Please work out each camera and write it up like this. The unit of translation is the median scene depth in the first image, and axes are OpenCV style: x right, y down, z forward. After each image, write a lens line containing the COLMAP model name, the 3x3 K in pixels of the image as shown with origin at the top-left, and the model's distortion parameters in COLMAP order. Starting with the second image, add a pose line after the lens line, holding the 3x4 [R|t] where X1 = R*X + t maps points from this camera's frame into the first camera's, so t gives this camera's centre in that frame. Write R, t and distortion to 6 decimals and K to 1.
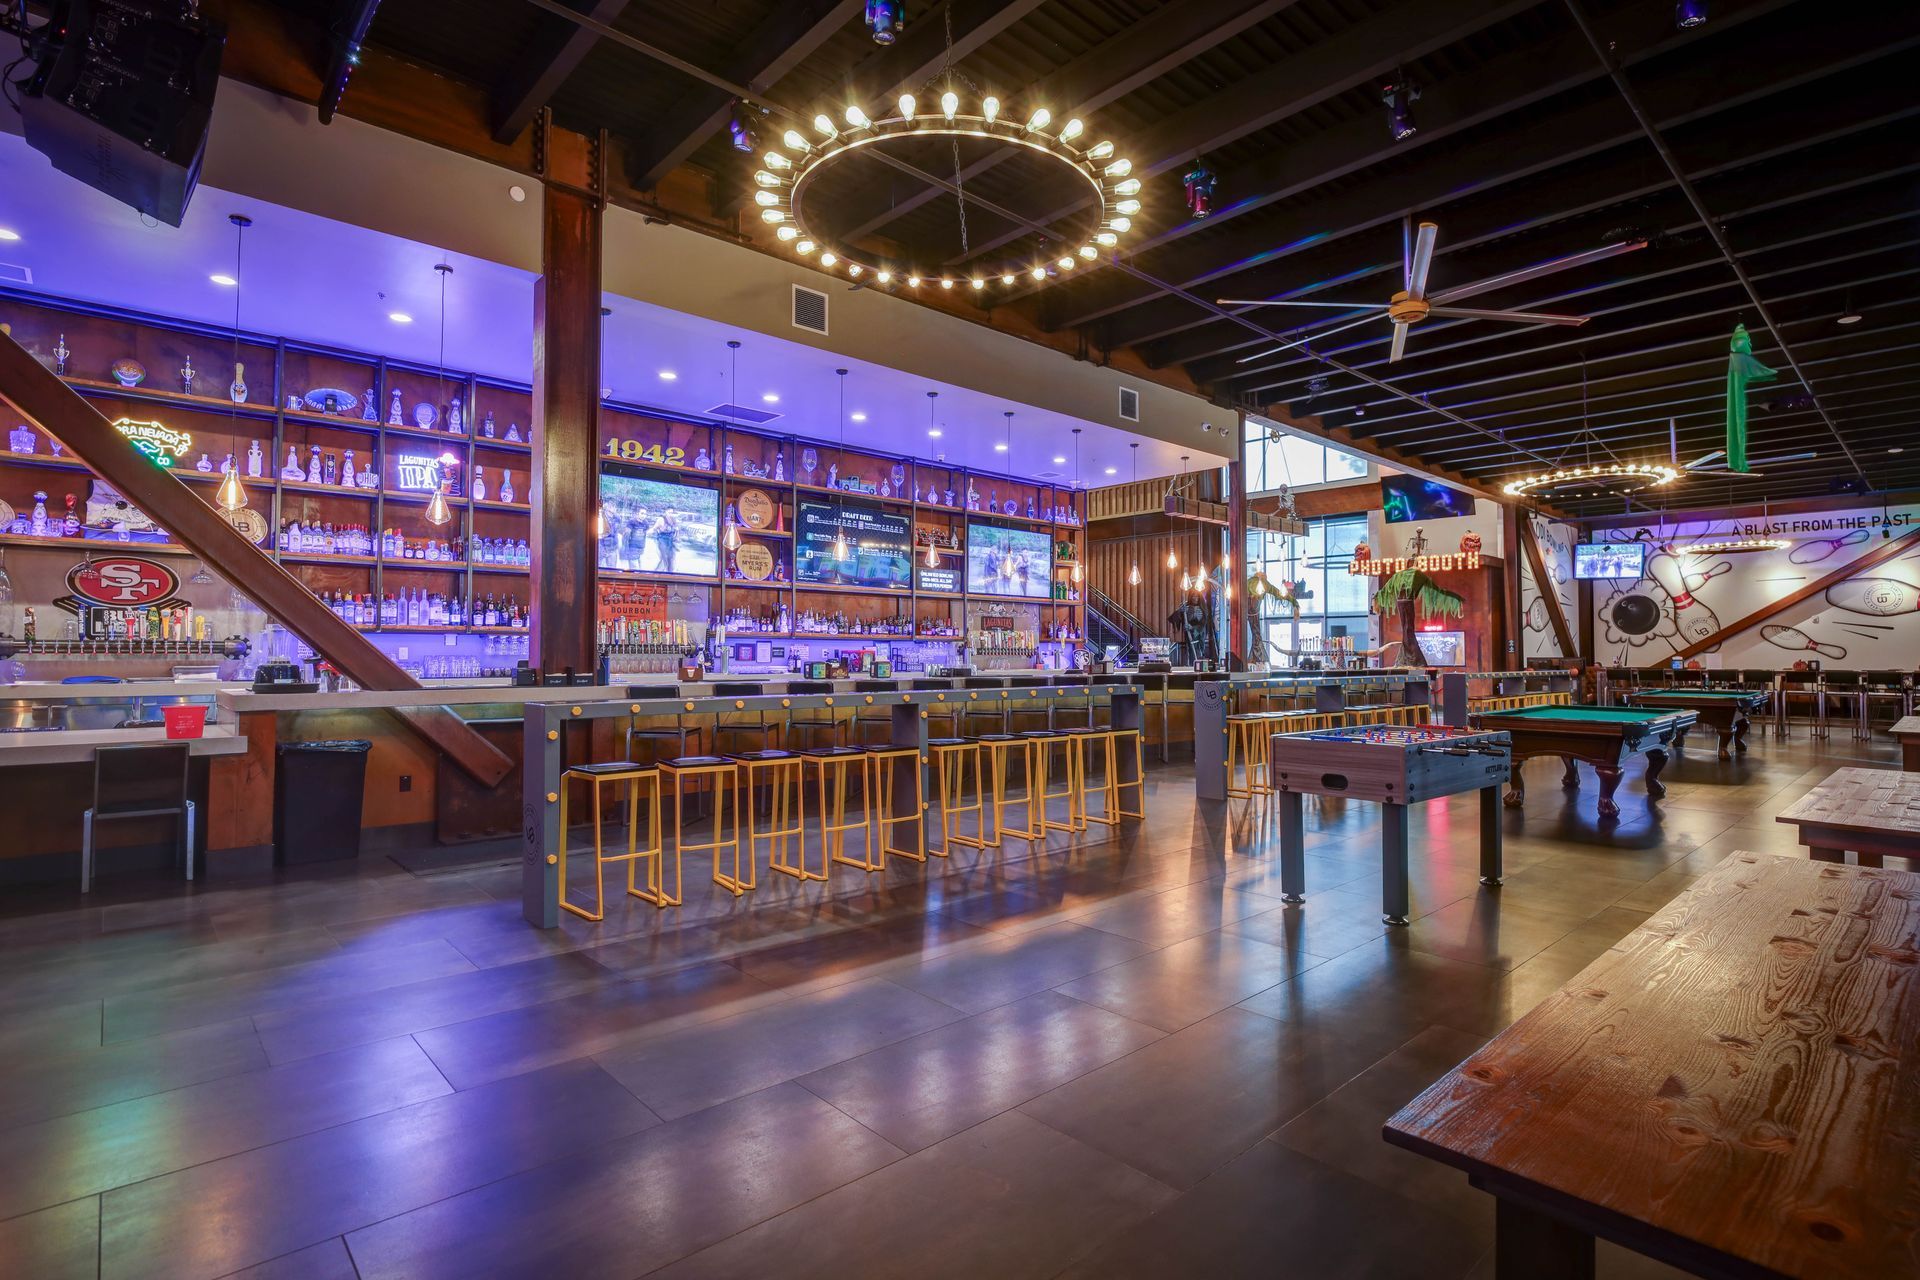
lens RADIAL K [[940.1, 0, 967.9], [0, 940.1, 625.0], [0, 0, 1]] dist [0.002523, -0.000436]
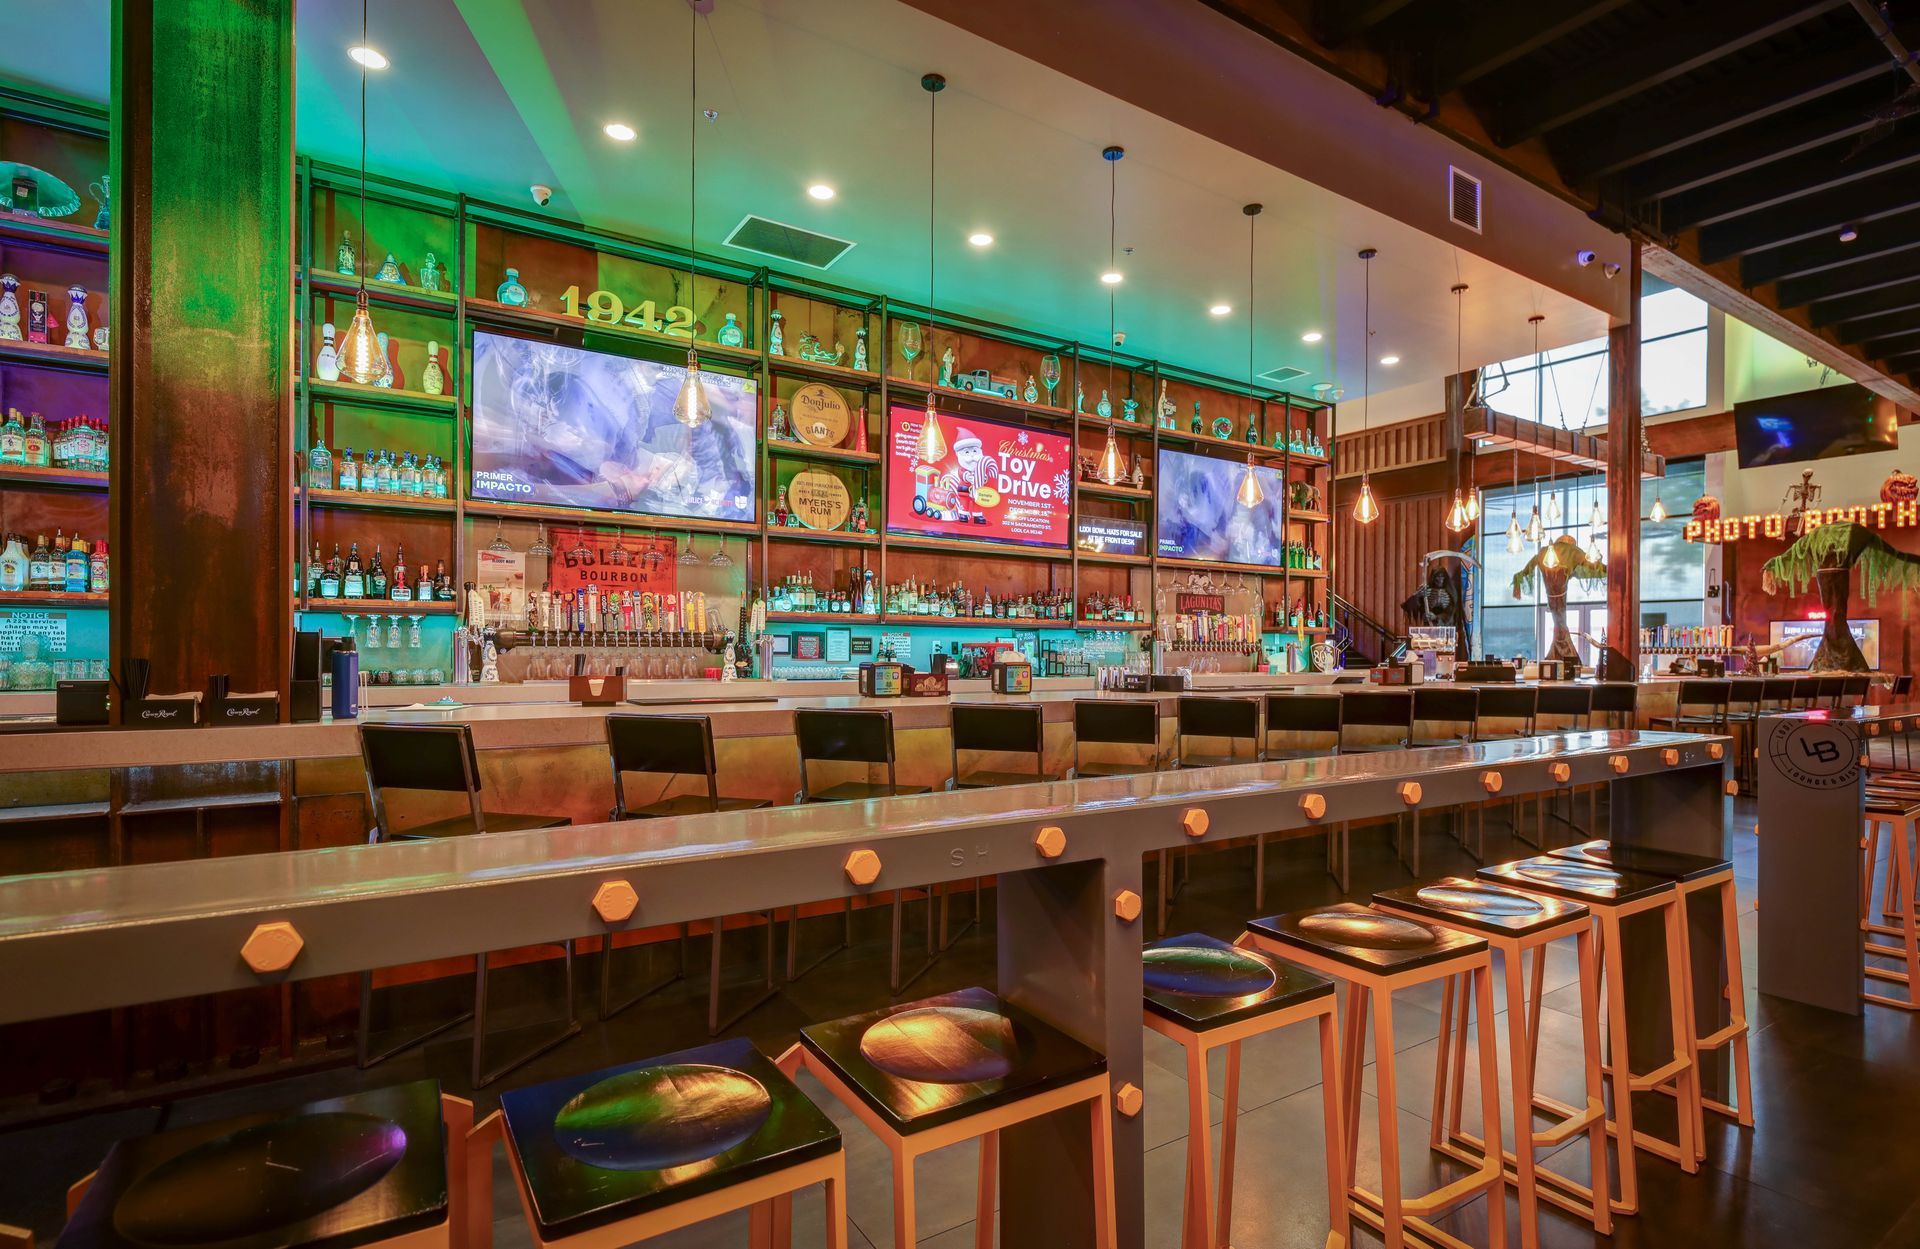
lens RADIAL K [[938.2, 0, 969.3], [0, 938.2, 653.2], [0, 0, 1]] dist [0.010143, -0.000276]
pose [[0.985917, 0.003791, -0.167194, -0.023370], [0.001919, 0.999421, 0.033978, 0.012763], [0.167226, -0.033821, 0.985338, 0.388172]]
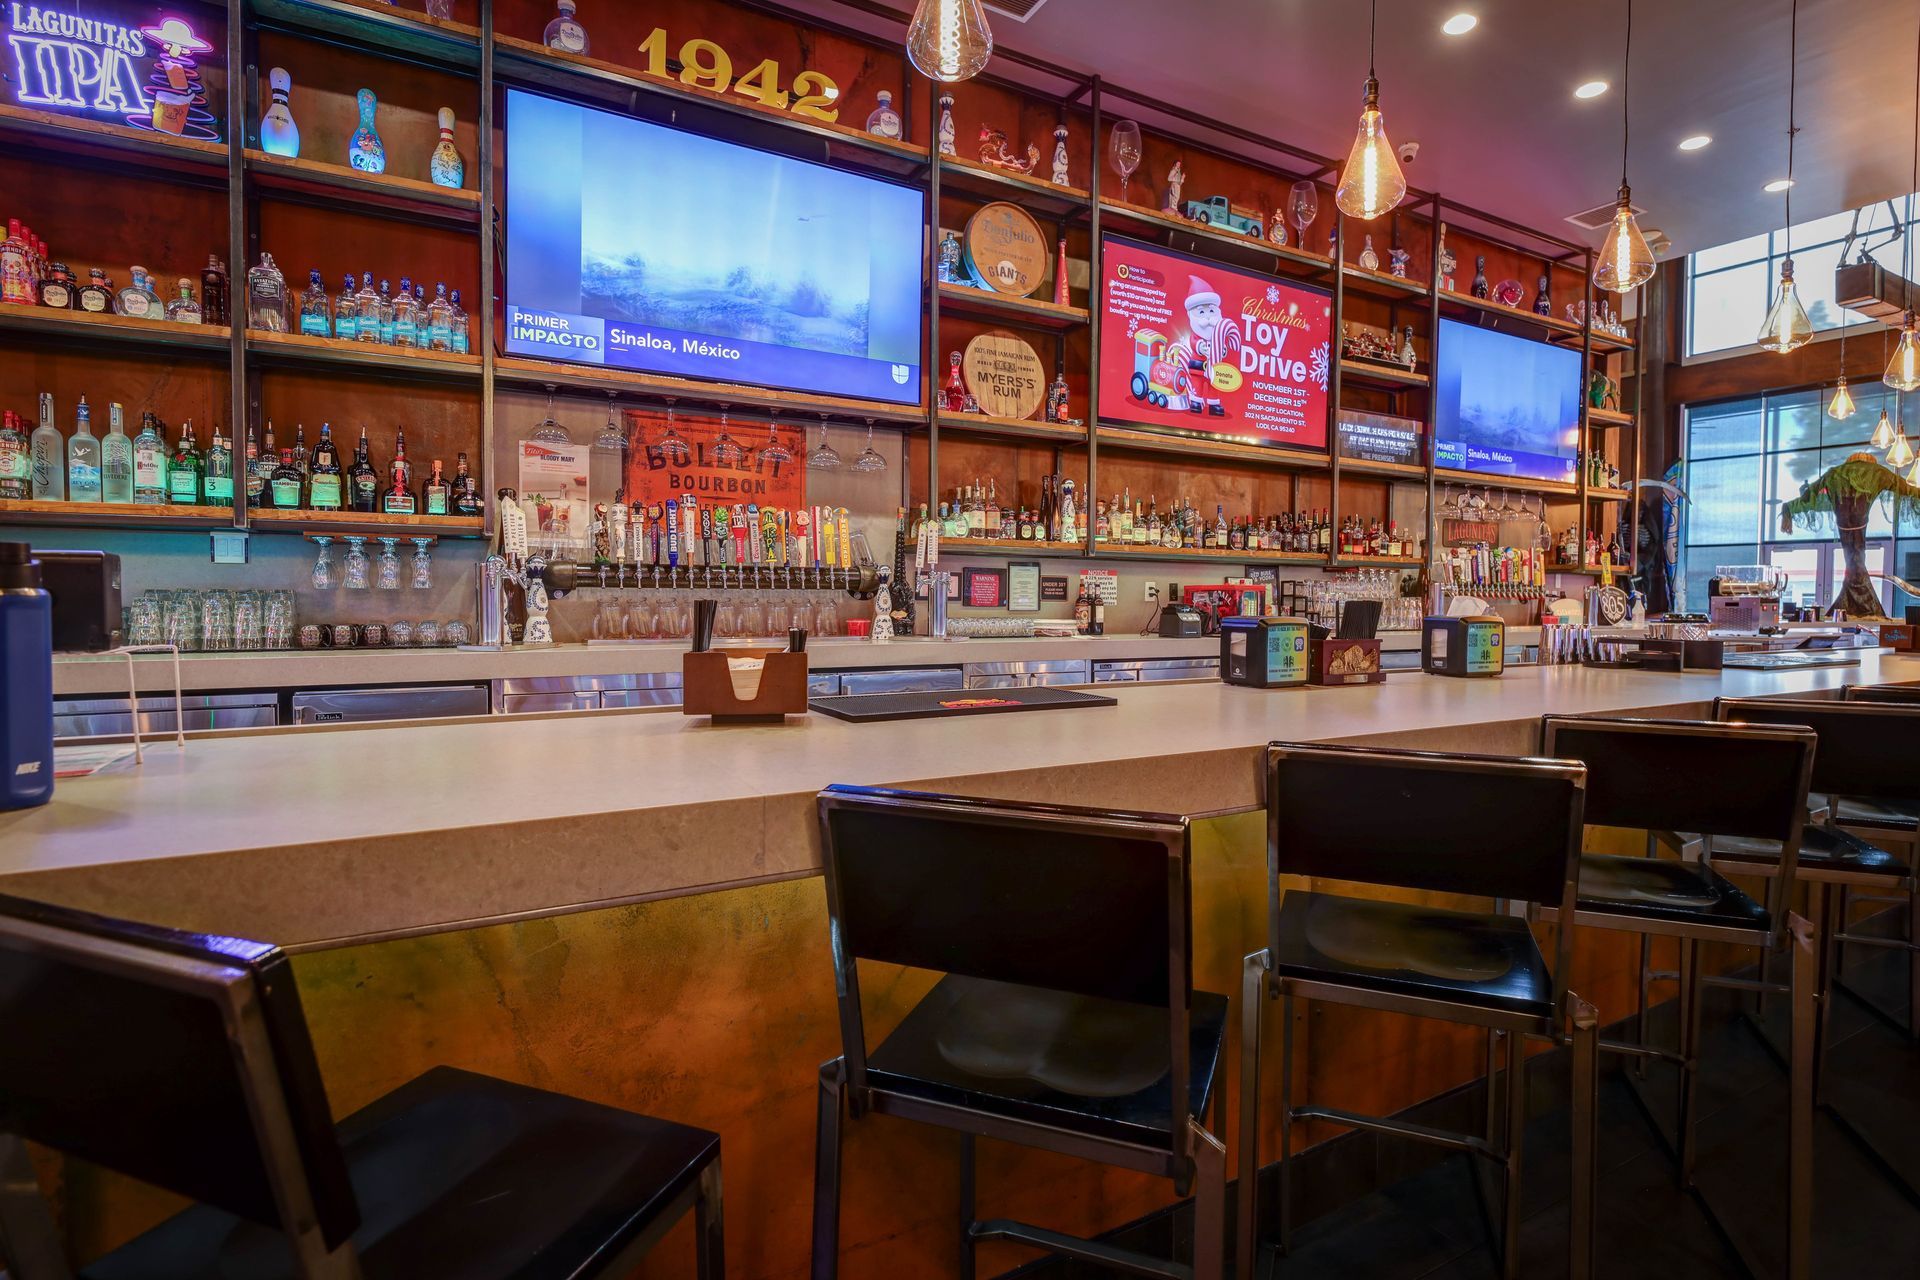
lens RADIAL K [[940.1, 0, 967.9], [0, 940.1, 625.0], [0, 0, 1]] dist [0.002523, -0.000436]
pose [[0.973391, 0.011654, -0.228855, -0.140184], [0.002450, 0.998120, 0.061246, 0.019097], [0.229139, -0.060177, 0.971532, 0.557564]]
